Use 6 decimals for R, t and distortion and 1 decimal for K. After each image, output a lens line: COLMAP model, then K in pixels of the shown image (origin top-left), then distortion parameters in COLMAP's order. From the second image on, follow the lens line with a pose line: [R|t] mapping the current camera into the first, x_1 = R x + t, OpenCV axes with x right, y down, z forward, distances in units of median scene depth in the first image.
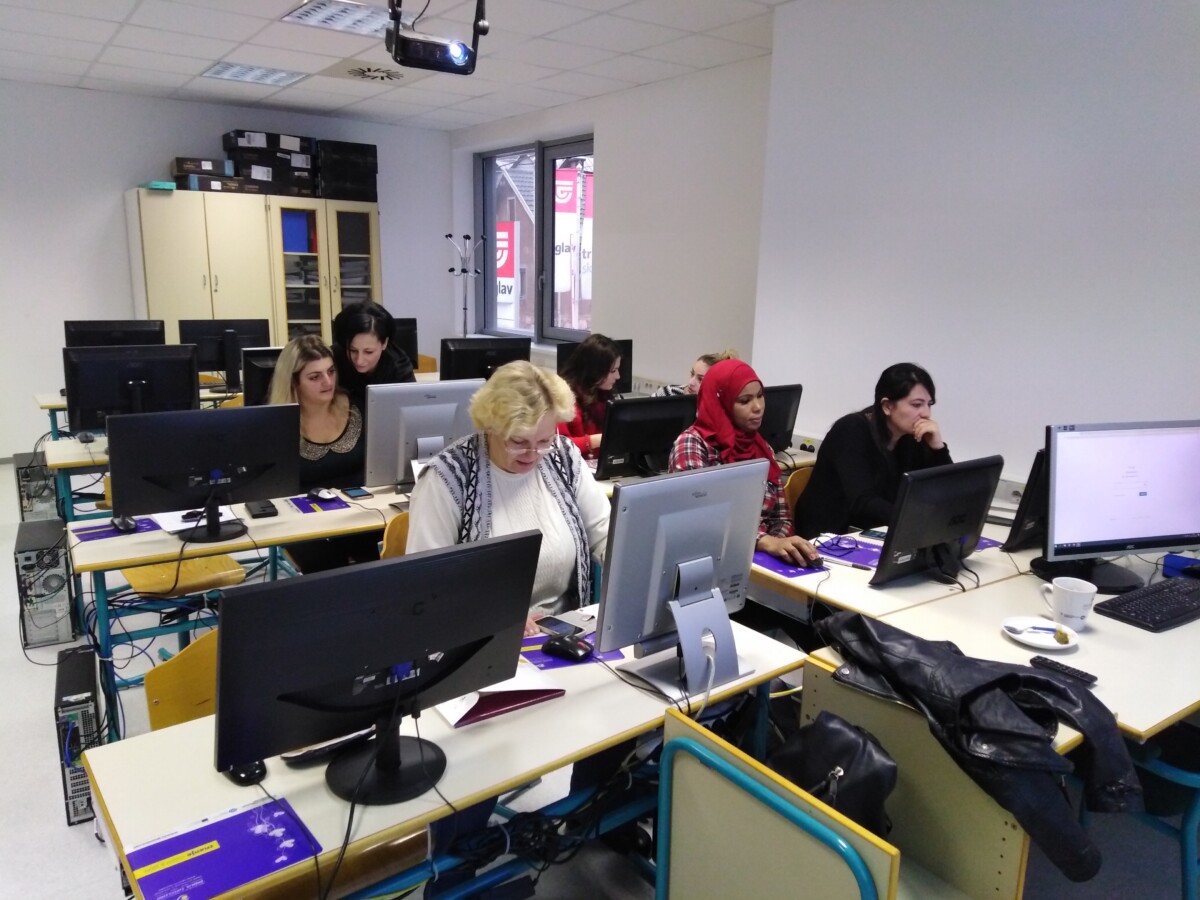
lens RADIAL K [[873.9, 0, 603.5], [0, 873.9, 450.3], [0, 0, 1]] dist [0.011612, -0.008640]
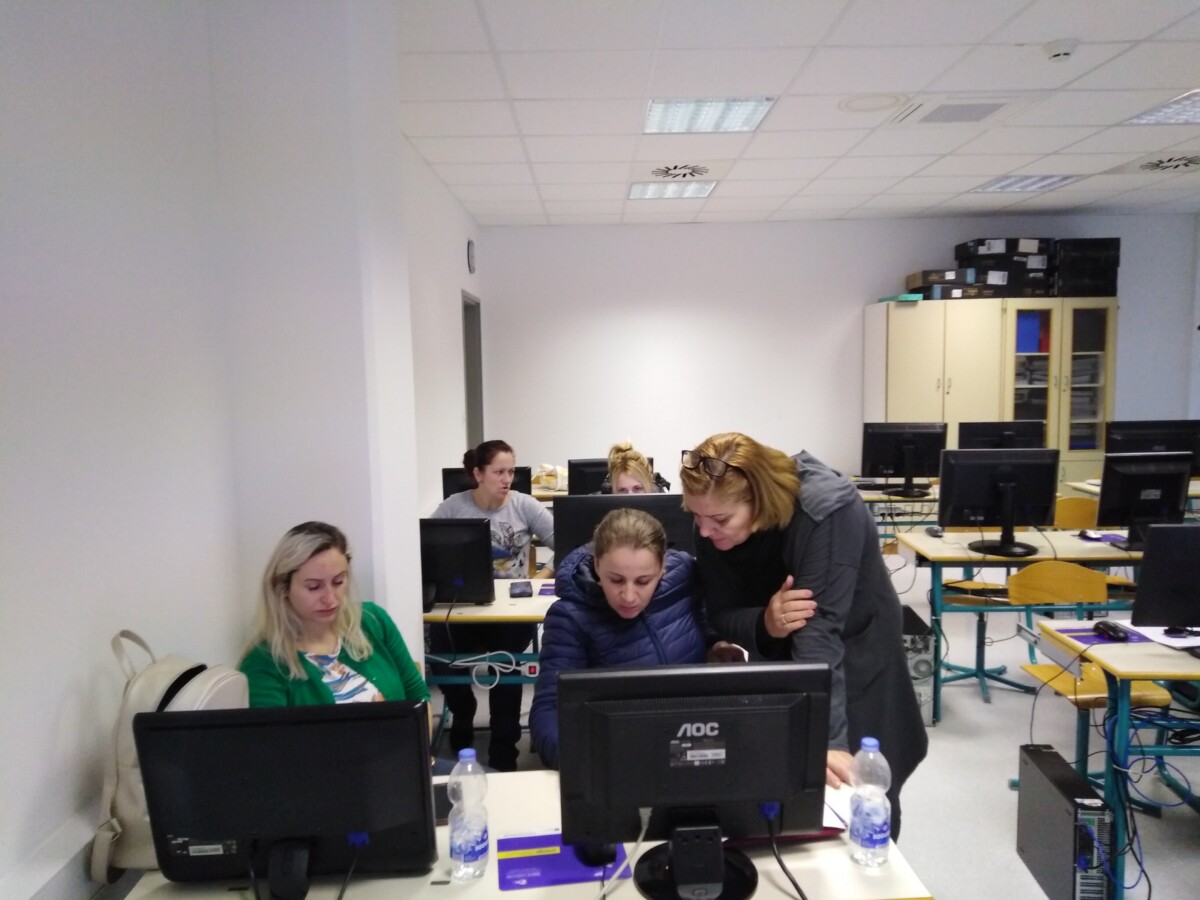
lens RADIAL K [[873.9, 0, 602.5], [0, 873.9, 451.7], [0, 0, 1]] dist [0.011612, -0.008640]
pose [[0.822463, 0.023689, -0.568325, -0.184403], [-0.082817, 0.993473, -0.078440, 0.002496], [0.562758, 0.111582, 0.819056, -0.069970]]
